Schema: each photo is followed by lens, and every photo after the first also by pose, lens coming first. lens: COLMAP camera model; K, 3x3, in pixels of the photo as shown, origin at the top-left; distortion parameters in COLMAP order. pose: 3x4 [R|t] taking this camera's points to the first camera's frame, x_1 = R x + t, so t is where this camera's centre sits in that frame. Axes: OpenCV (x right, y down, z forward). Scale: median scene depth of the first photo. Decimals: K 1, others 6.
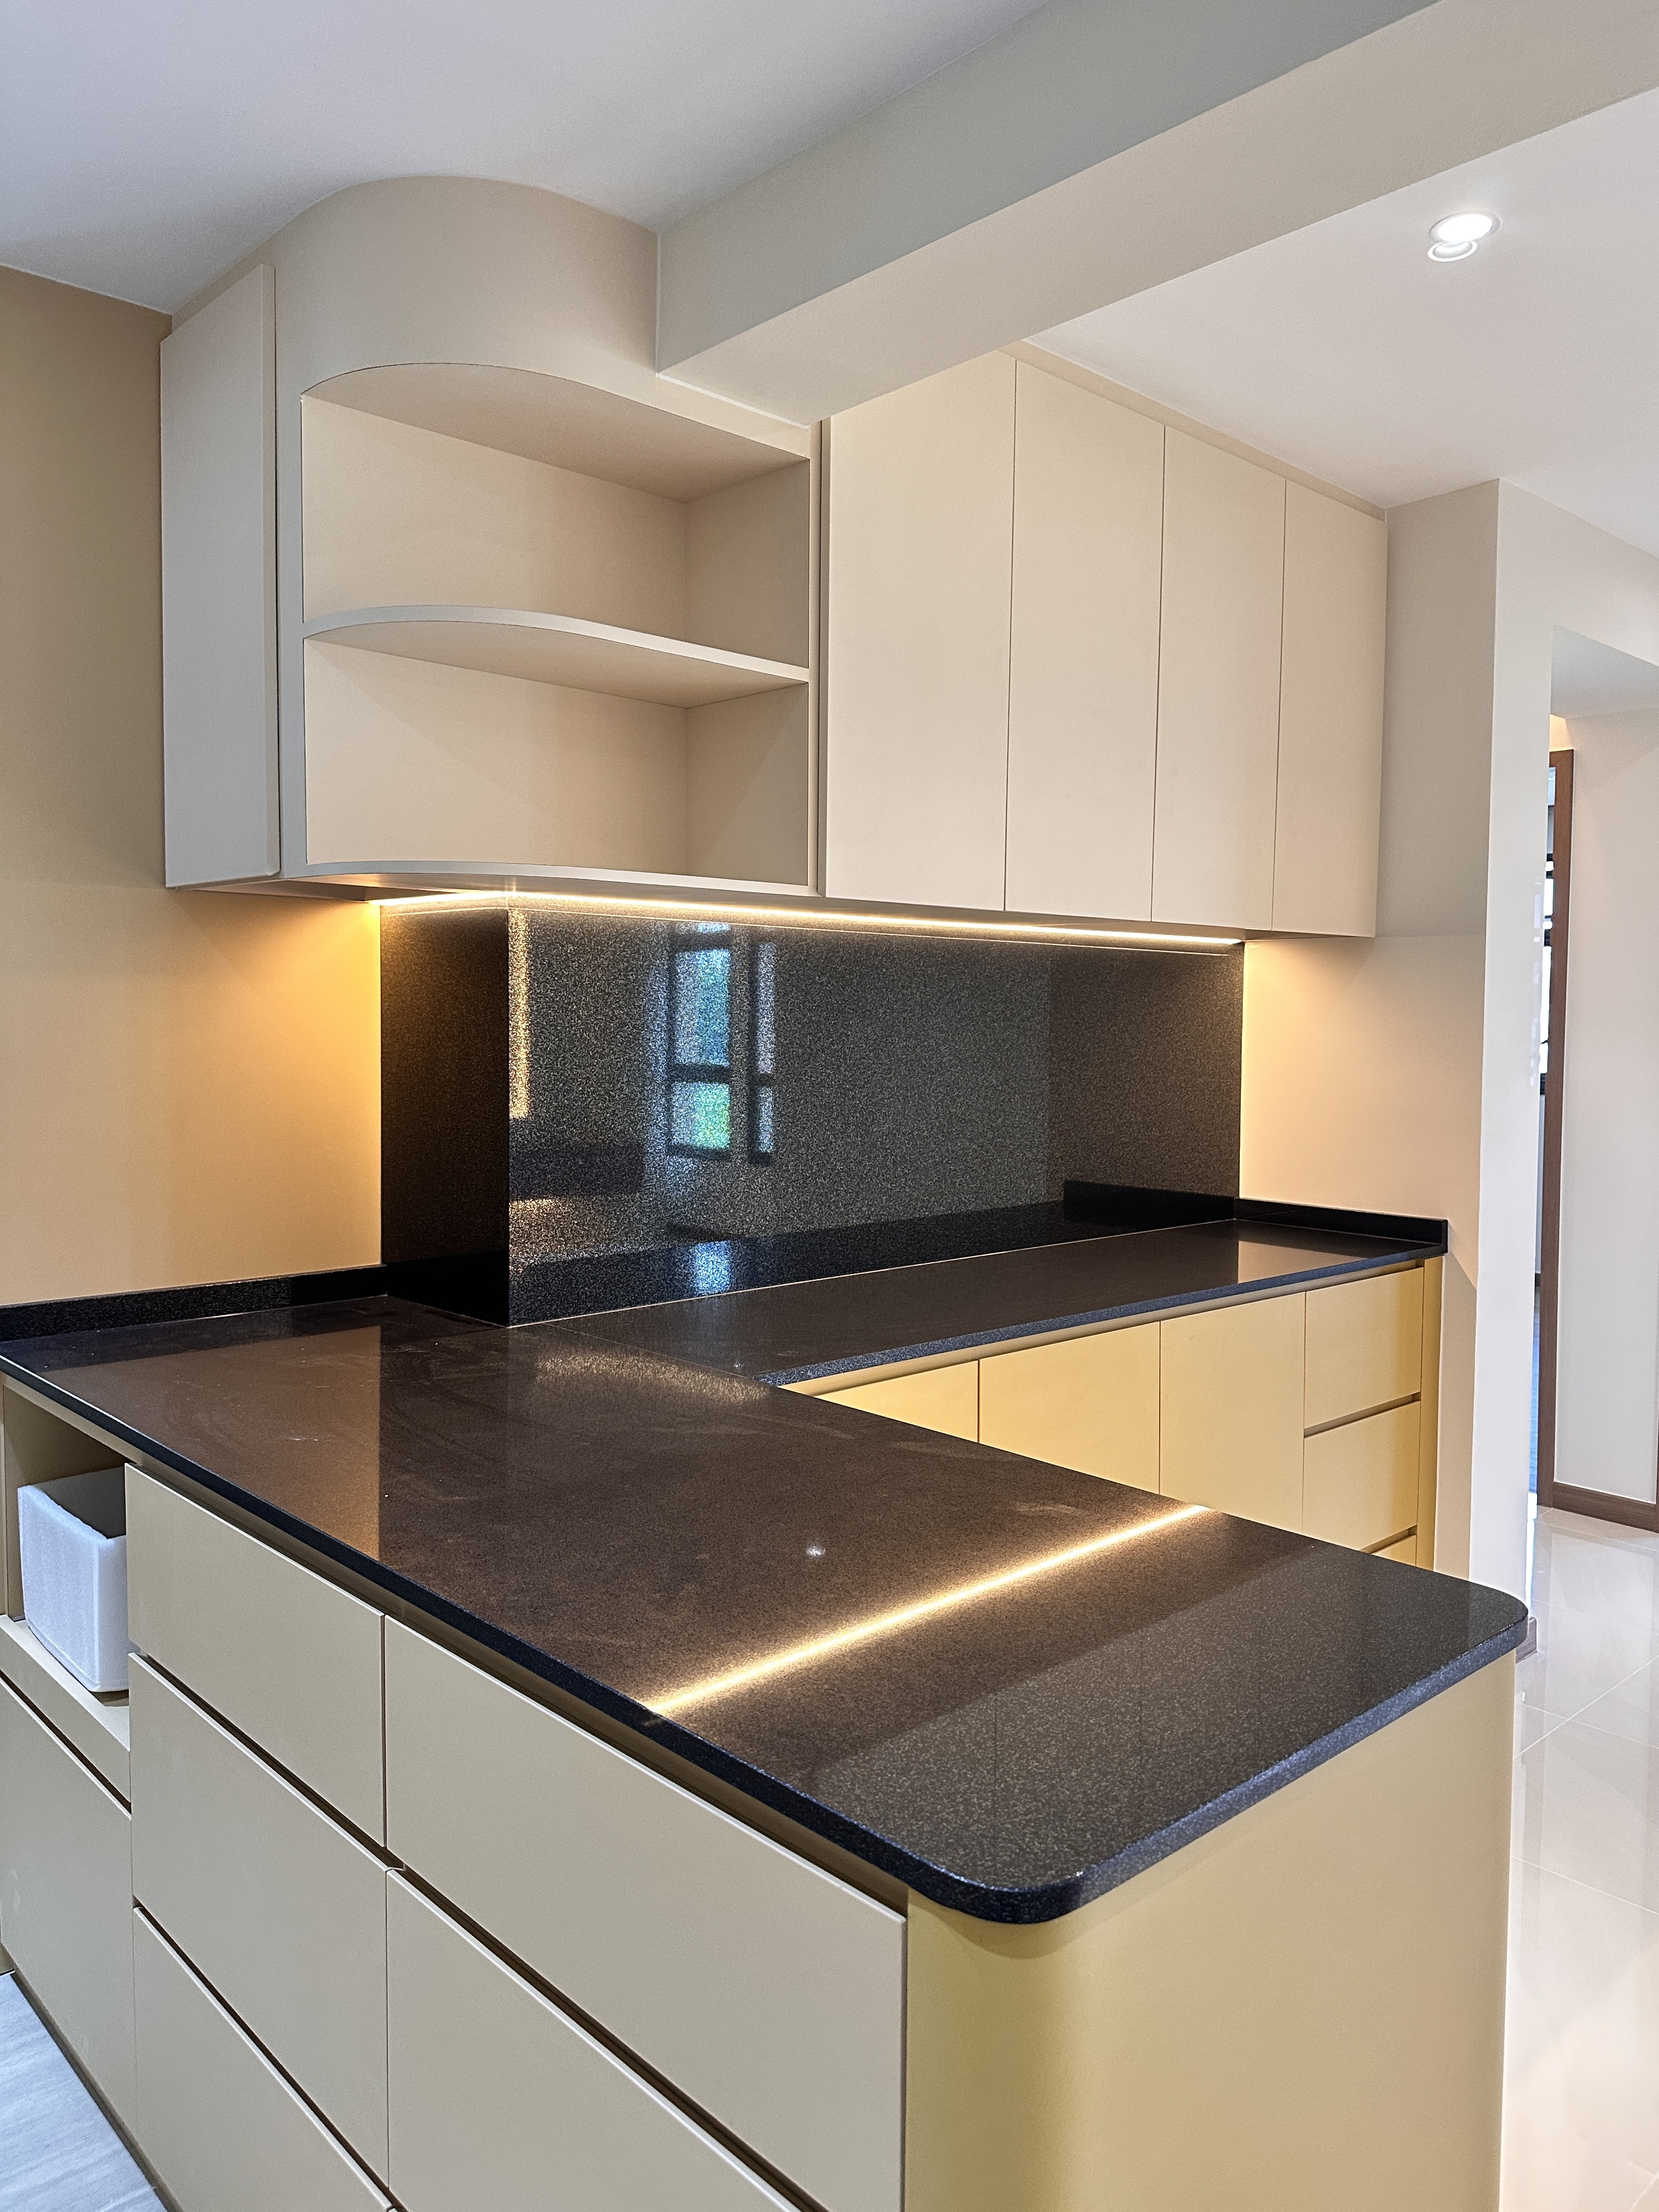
lens RADIAL K [[1537.7, 0, 819.2], [0, 1537.7, 1097.1], [0, 0, 1]] dist [0.036360, -0.002900]
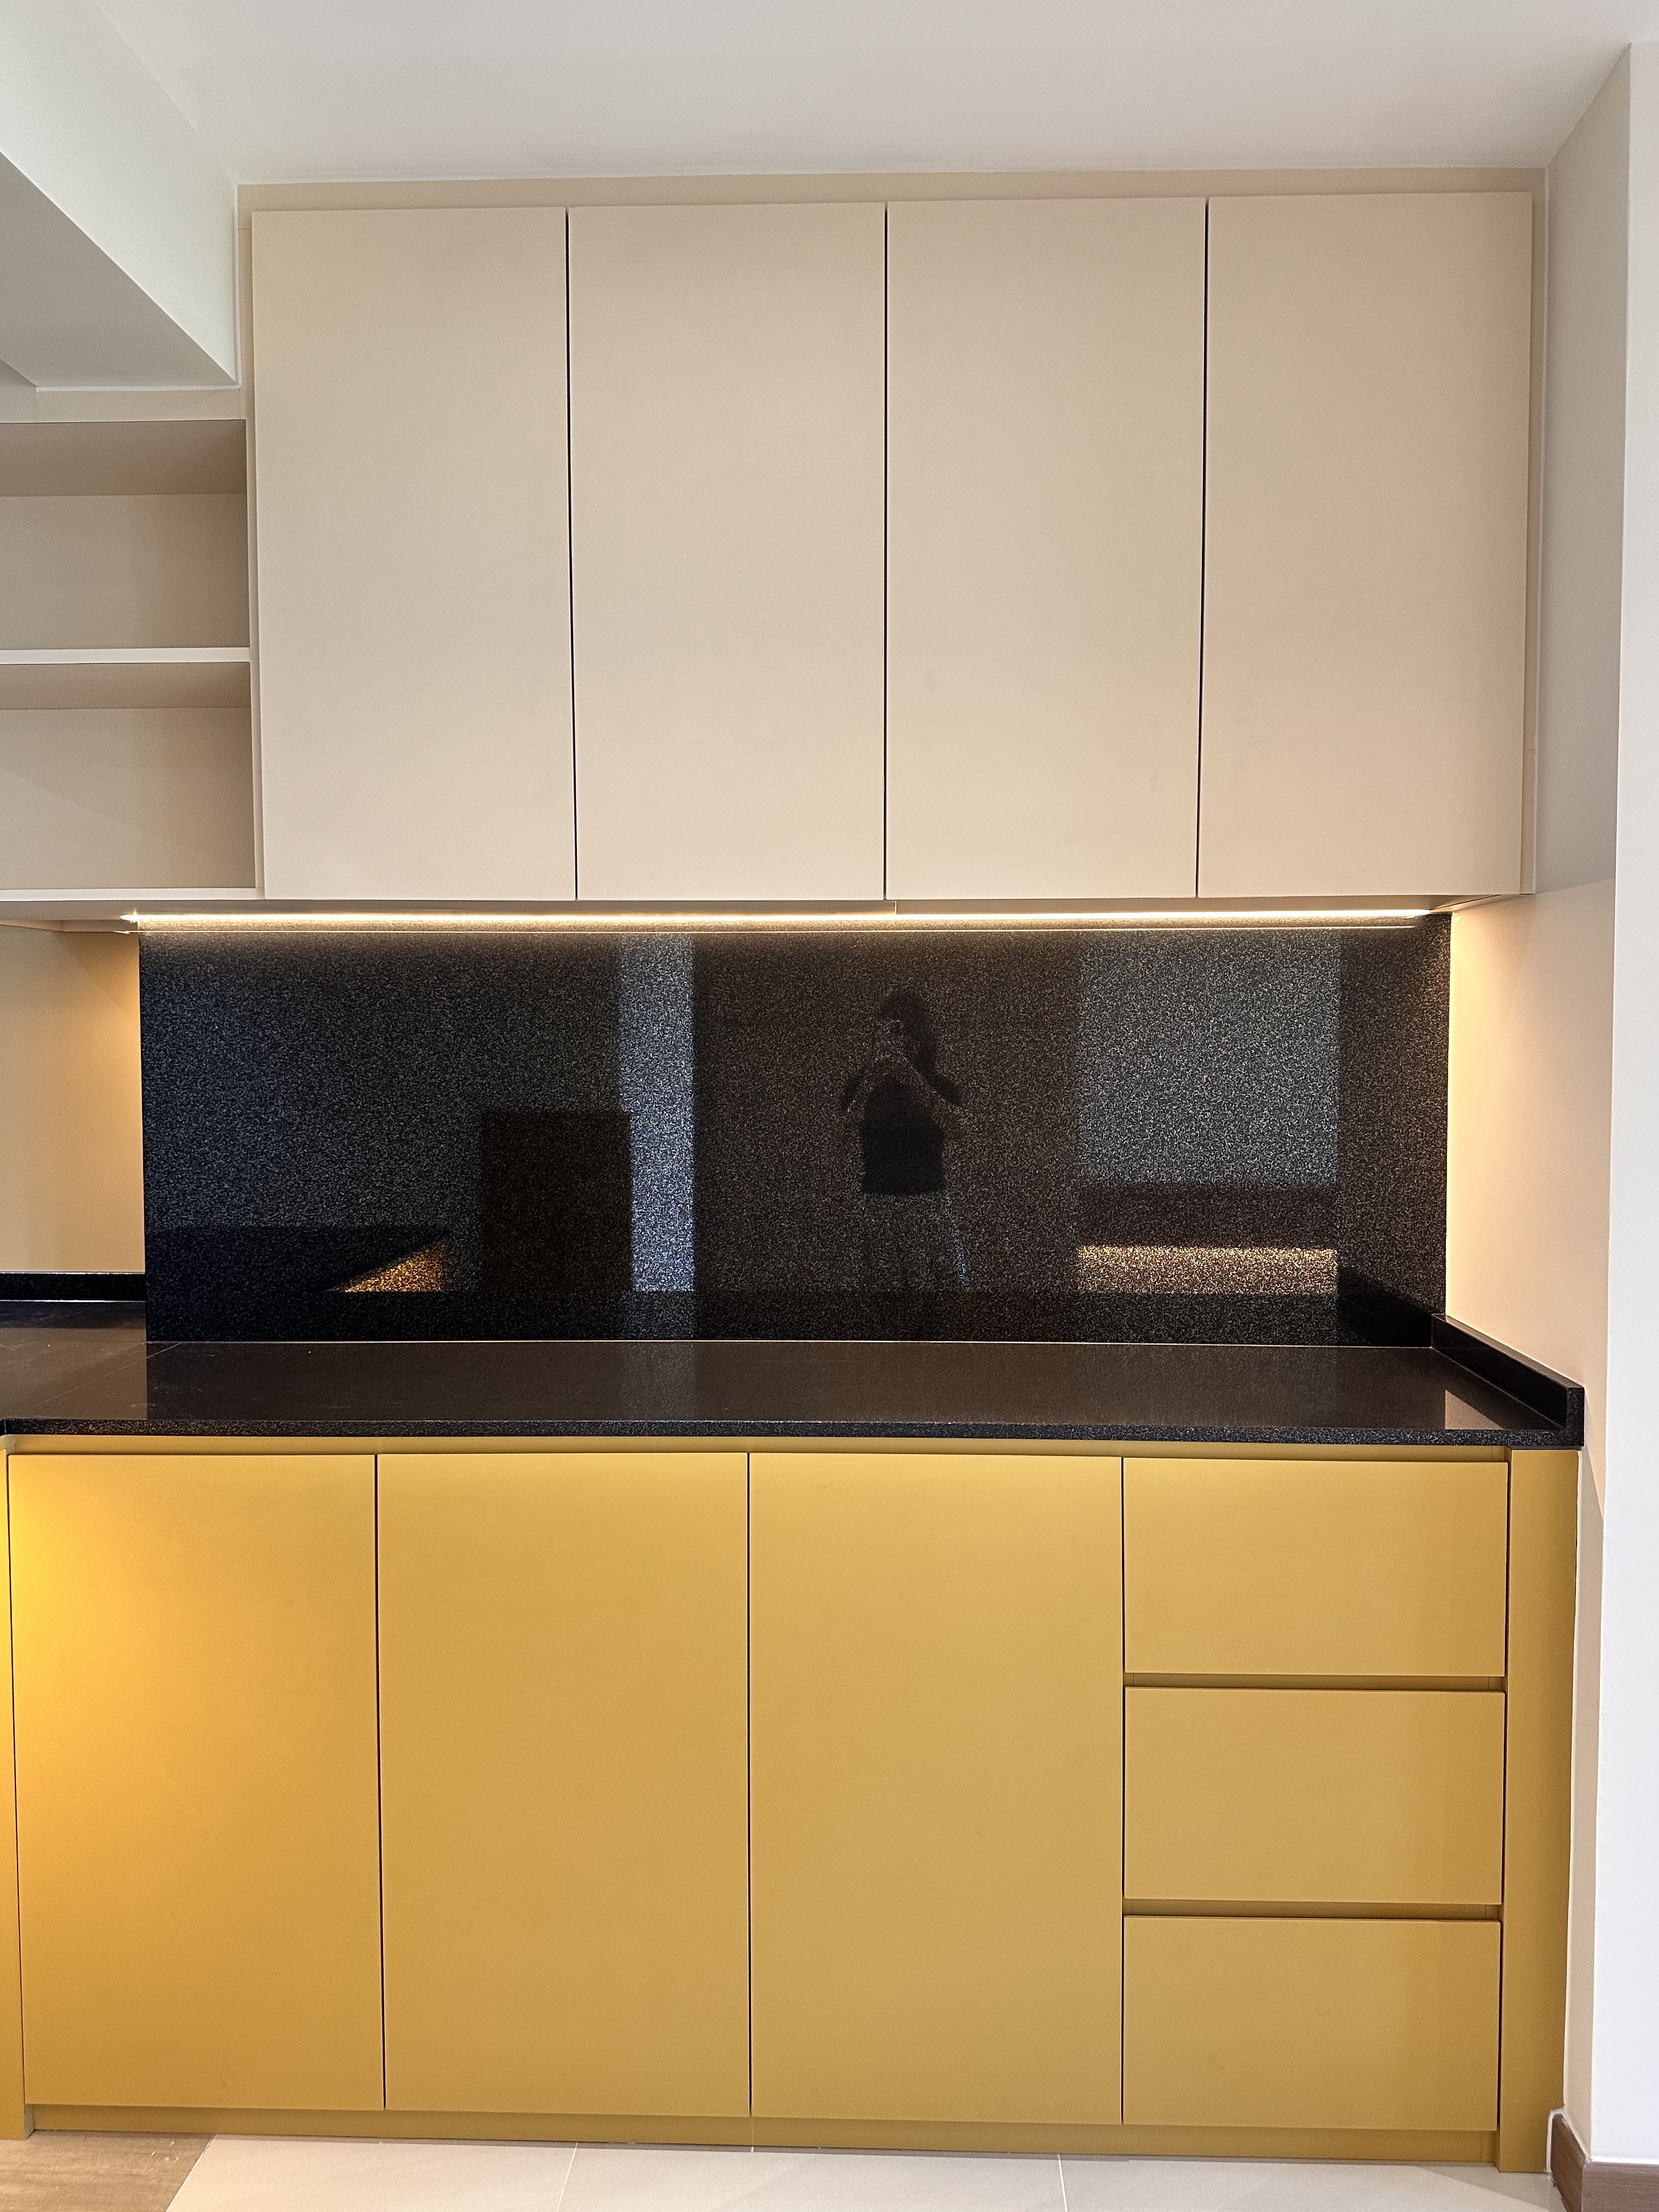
lens RADIAL K [[1593.2, 0, 820.5], [0, 1593.2, 1096.4], [0, 0, 1]] dist [0.071769, -0.083633]
pose [[0.723918, 0.017121, -0.689674, 0.806278], [-0.030409, 0.999512, -0.007107, -0.018315], [0.689216, 0.026117, 0.724085, 0.506632]]
